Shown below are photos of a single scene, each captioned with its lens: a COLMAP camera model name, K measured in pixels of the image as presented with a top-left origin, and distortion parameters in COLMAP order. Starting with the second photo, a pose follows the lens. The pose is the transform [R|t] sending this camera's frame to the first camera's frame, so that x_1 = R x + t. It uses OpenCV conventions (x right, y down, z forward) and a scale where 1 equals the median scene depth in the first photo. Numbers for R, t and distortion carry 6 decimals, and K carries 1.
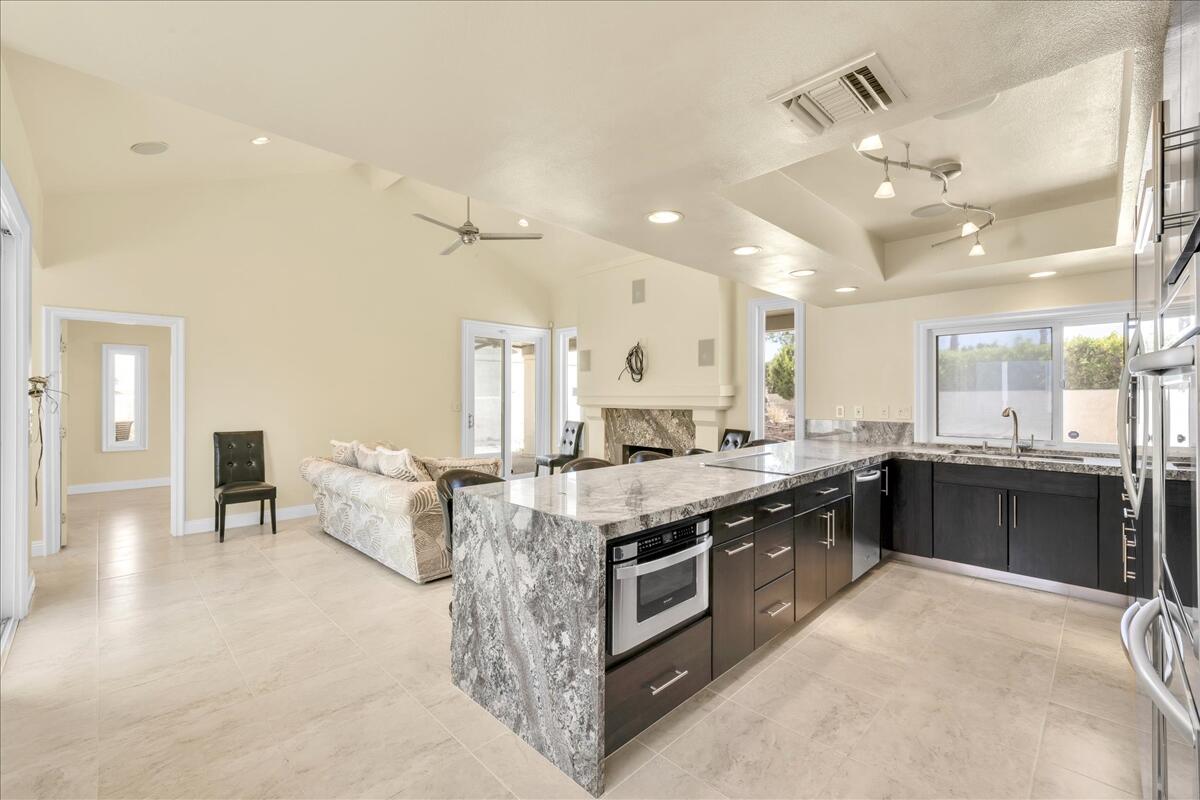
lens RADIAL K [[506.8, 0, 594.5], [0, 506.8, 397.8], [0, 0, 1]] dist [-0.001138, -0.001273]
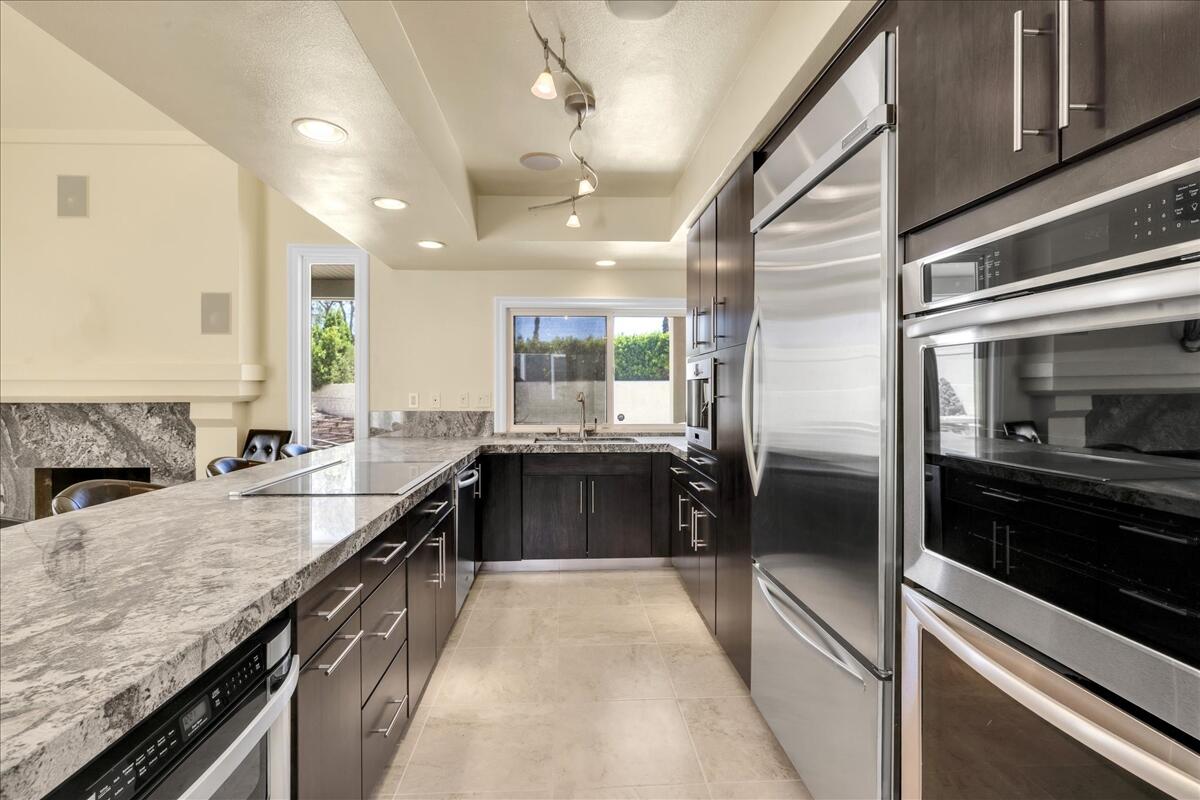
lens RADIAL K [[558.4, 0, 596.7], [0, 558.4, 393.8], [0, 0, 1]] dist [-0.008556, 0.001579]
pose [[0.662825, -0.007120, 0.748740, 0.016667], [0.002077, 0.999968, 0.007670, 0.014307], [-0.748771, -0.003529, 0.662819, 0.258349]]
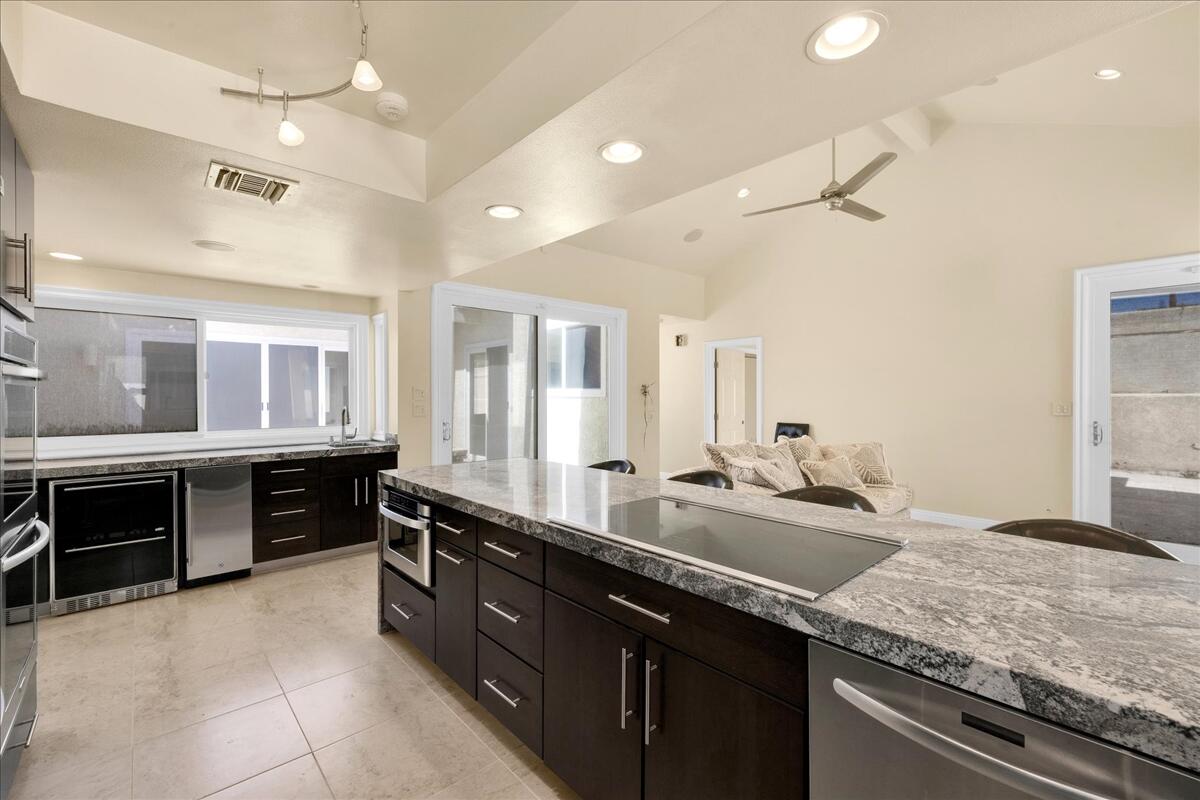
lens RADIAL K [[506.8, 0, 599.2], [0, 506.8, 399.8], [0, 0, 1]] dist [-0.001138, -0.001273]
pose [[-0.043454, 0.006606, -0.999034, 0.749141], [-0.001414, 0.999977, 0.006674, 0.002798], [0.999054, 0.001703, -0.043444, 0.821750]]
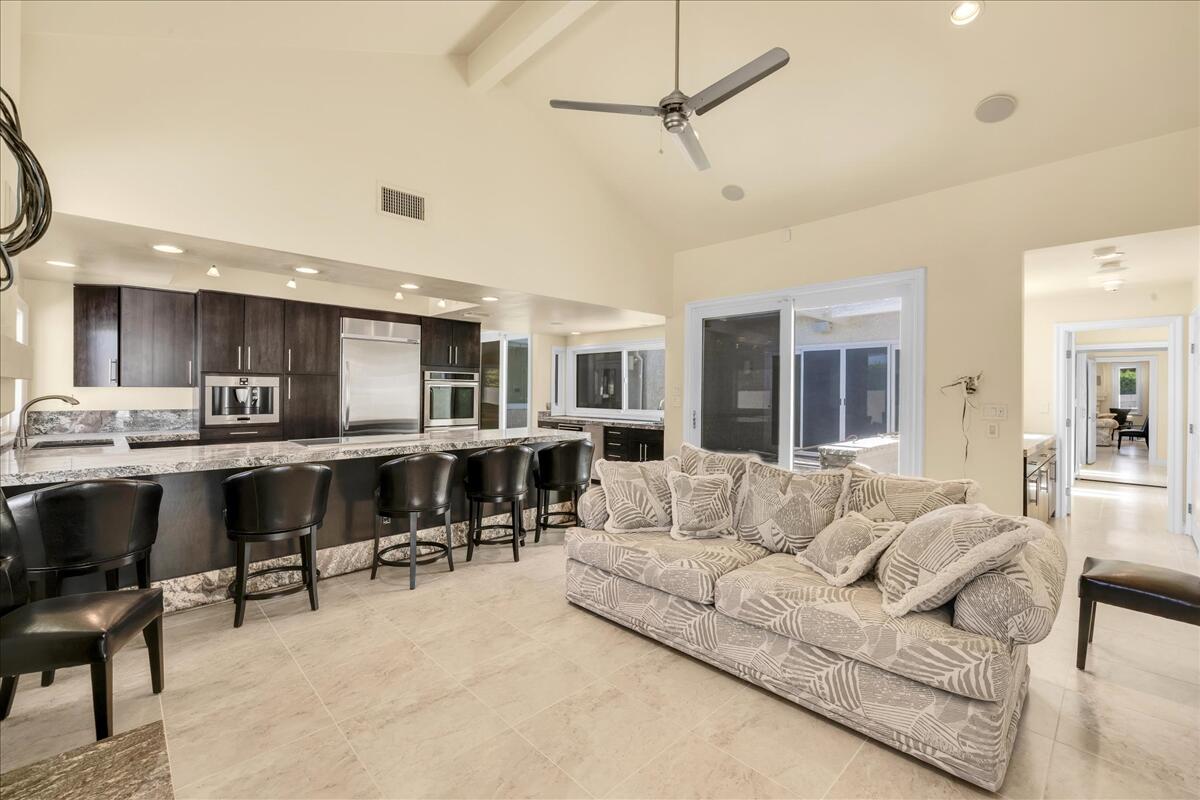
lens RADIAL K [[506.8, 0, 599.3], [0, 506.8, 392.3], [0, 0, 1]] dist [-0.001138, -0.001273]
pose [[-0.999932, -0.010261, 0.005453, -0.208327], [-0.010234, 0.999936, 0.004901, -0.001965], [-0.005503, 0.004844, -0.999973, 2.010290]]
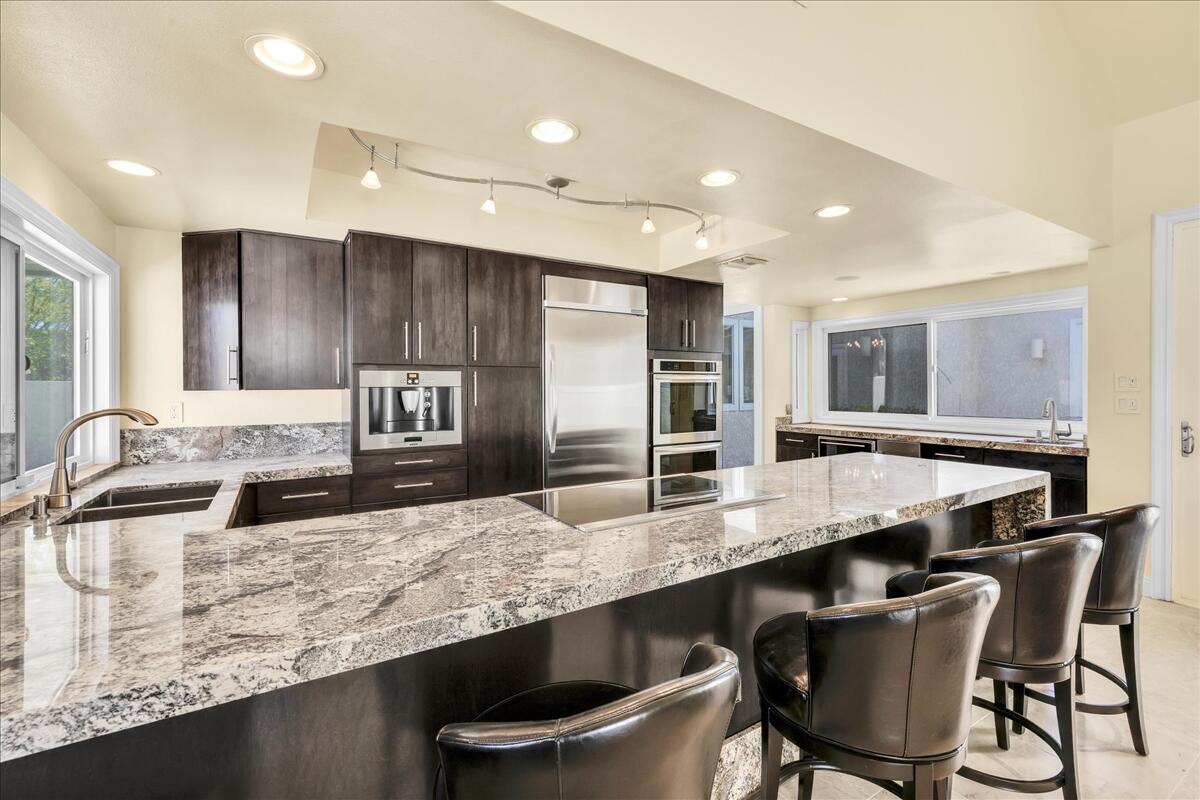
lens RADIAL K [[506.8, 0, 580.6], [0, 506.8, 388.9], [0, 0, 1]] dist [-0.001138, -0.001273]
pose [[-0.970630, 0.001484, 0.240572, 0.264055], [0.003455, 0.999964, 0.007771, -0.002972], [-0.240552, 0.008374, -0.970600, 1.426997]]
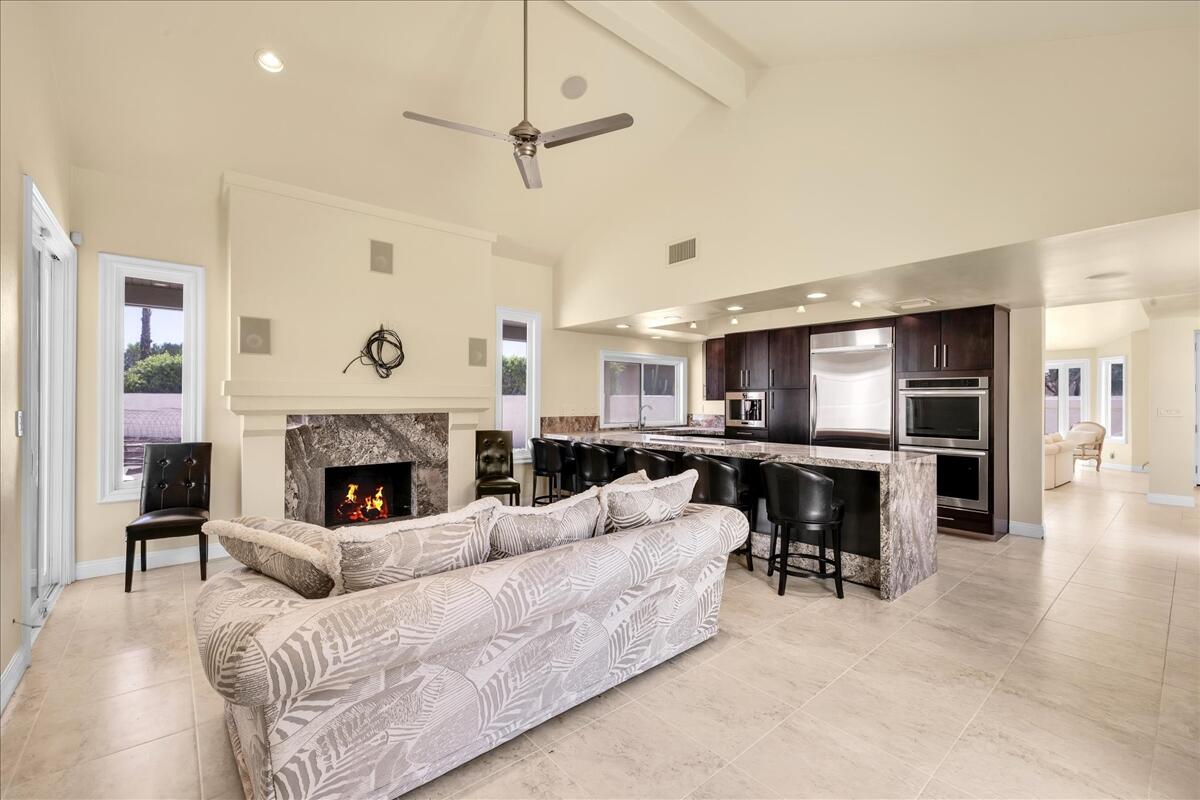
lens RADIAL K [[506.8, 0, 599.1], [0, 506.8, 400.7], [0, 0, 1]] dist [-0.001138, -0.001273]
pose [[0.071621, -0.000607, 0.997432, -1.105405], [-0.000689, 1.000000, 0.000658, 0.002859], [-0.997432, -0.000734, 0.071620, 1.088340]]
